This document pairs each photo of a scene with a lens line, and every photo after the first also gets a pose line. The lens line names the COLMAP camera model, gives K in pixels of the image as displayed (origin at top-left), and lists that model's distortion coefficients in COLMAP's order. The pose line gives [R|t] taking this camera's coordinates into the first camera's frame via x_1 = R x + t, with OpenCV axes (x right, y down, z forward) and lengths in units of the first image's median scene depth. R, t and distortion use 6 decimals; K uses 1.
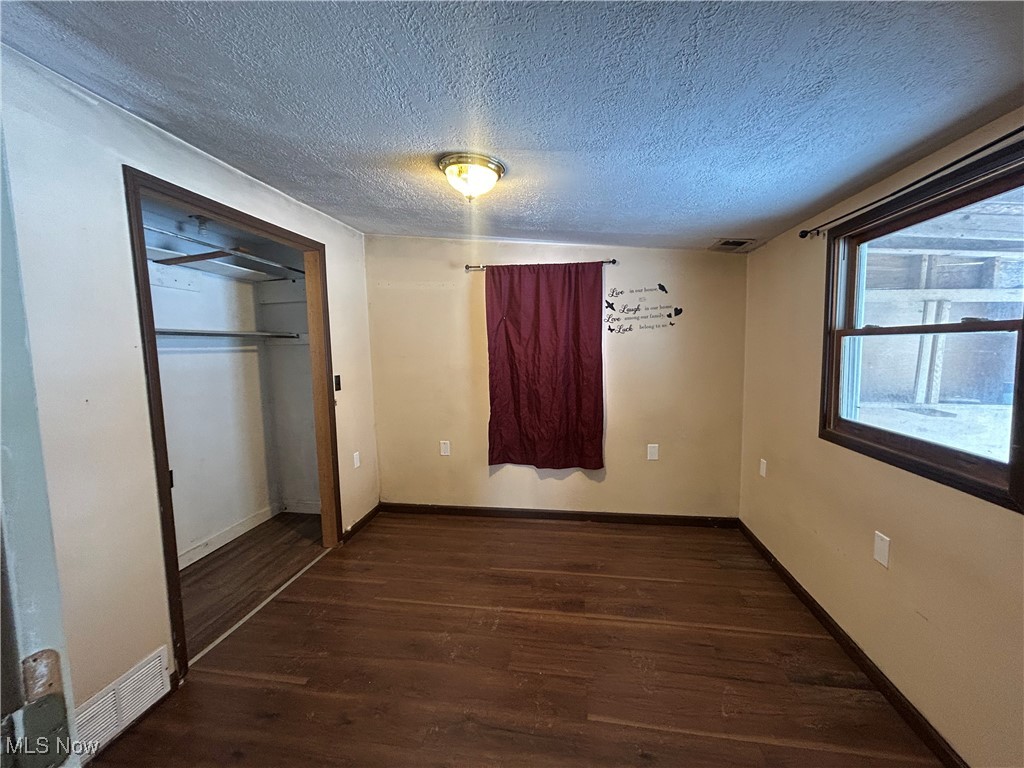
lens RADIAL K [[414.2, 0, 512.2], [0, 414.2, 386.6], [0, 0, 1]] dist [0.003639, -0.000876]
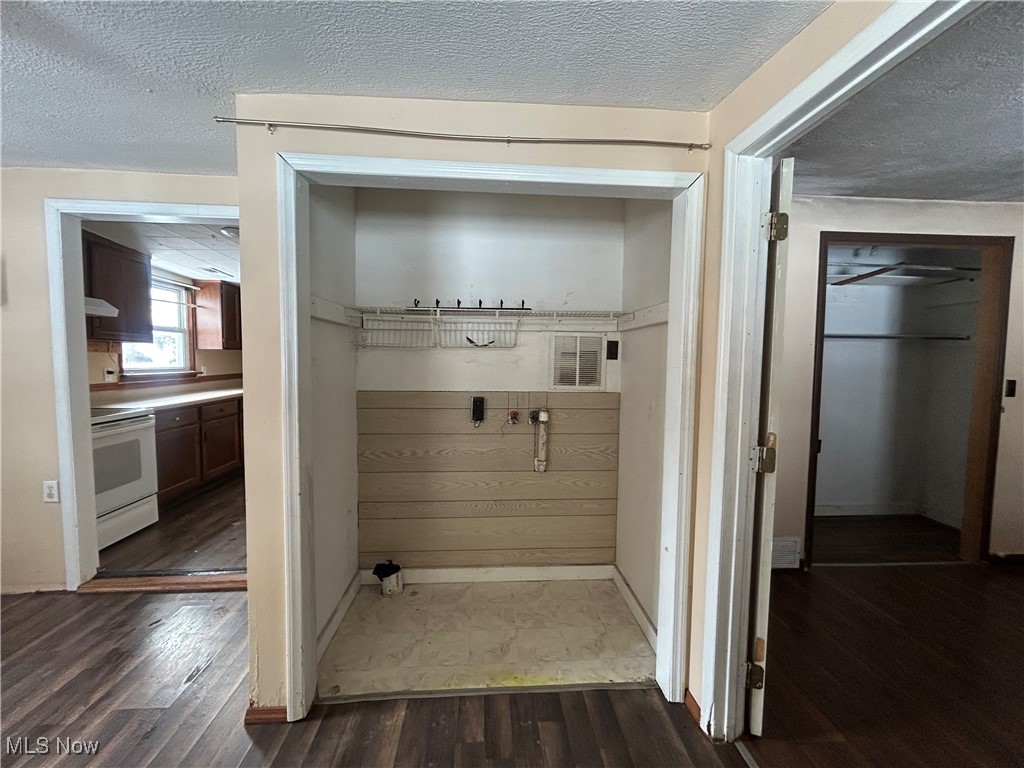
lens RADIAL K [[414.2, 0, 511.3], [0, 414.2, 385.9], [0, 0, 1]] dist [0.003639, -0.000876]
pose [[0.217125, 0.081364, -0.972747, 0.246650], [-0.104405, 0.992739, 0.059732, 0.051602], [0.970544, 0.088591, 0.224044, -0.279134]]
